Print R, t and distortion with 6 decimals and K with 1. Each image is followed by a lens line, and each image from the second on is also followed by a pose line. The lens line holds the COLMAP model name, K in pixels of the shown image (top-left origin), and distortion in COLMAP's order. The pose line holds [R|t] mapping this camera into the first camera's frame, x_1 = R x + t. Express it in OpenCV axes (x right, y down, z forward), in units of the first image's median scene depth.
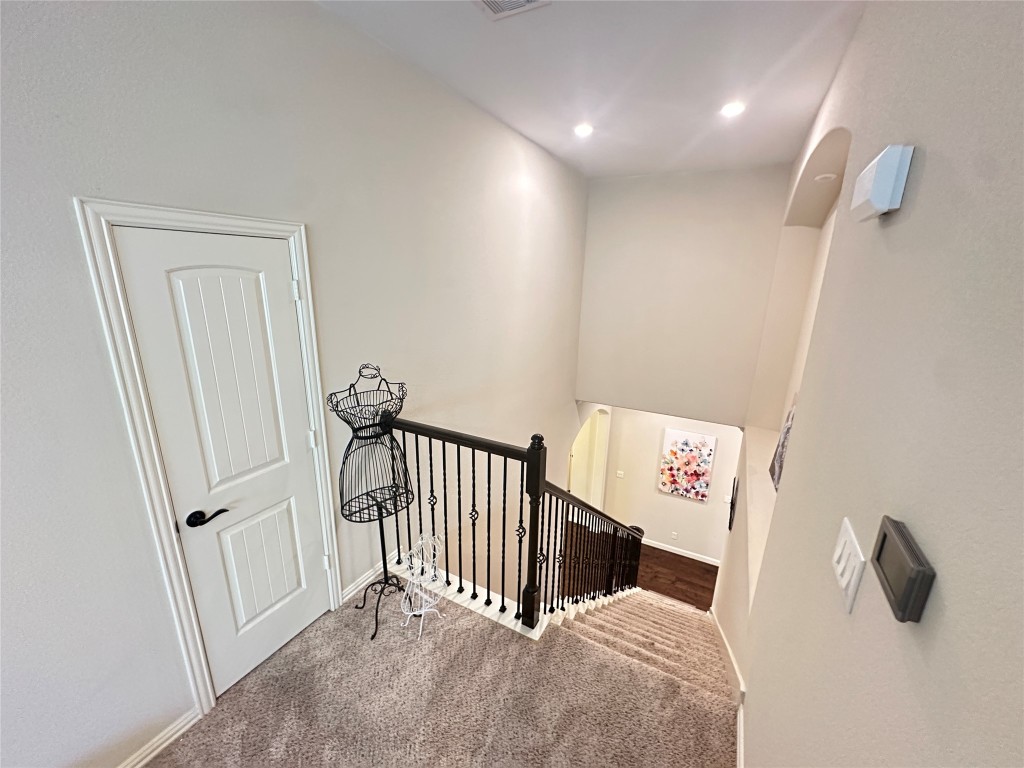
lens RADIAL K [[411.0, 0, 513.8], [0, 411.0, 384.8], [0, 0, 1]] dist [-0.002565, 0.000291]
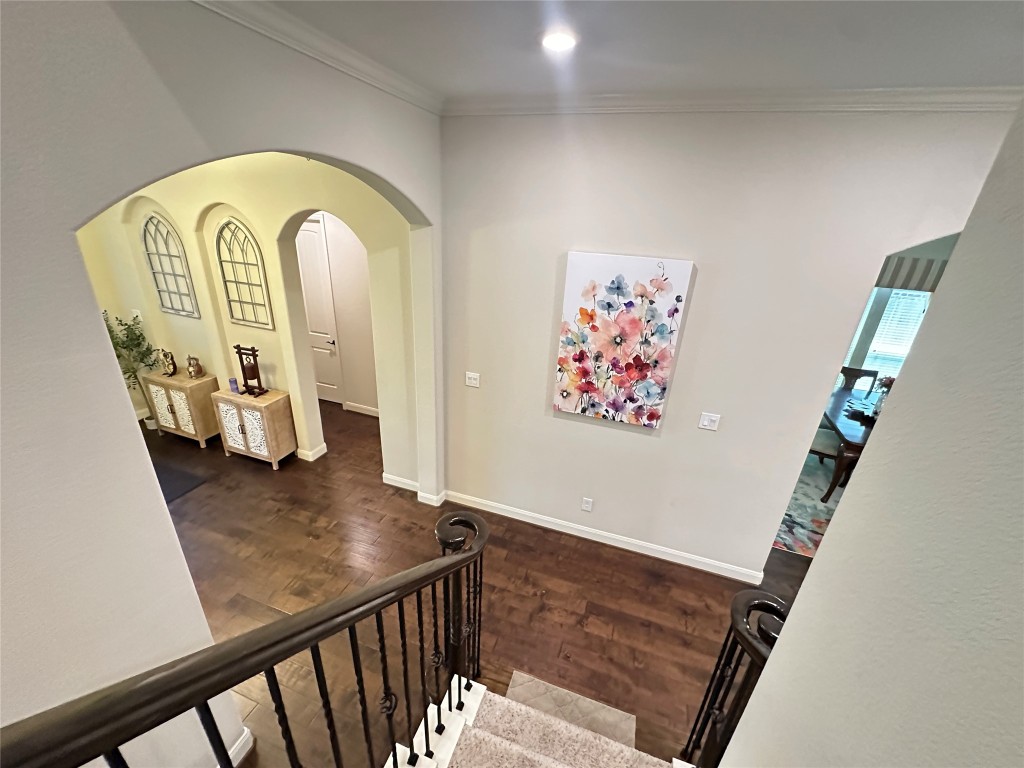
lens RADIAL K [[411.0, 0, 510.9], [0, 411.0, 384.1], [0, 0, 1]] dist [-0.002565, 0.000291]
pose [[0.985703, -0.032690, 0.165293, 0.247240], [0.009826, 0.990482, 0.137294, 0.177197], [-0.168208, -0.133706, 0.976642, 0.611859]]
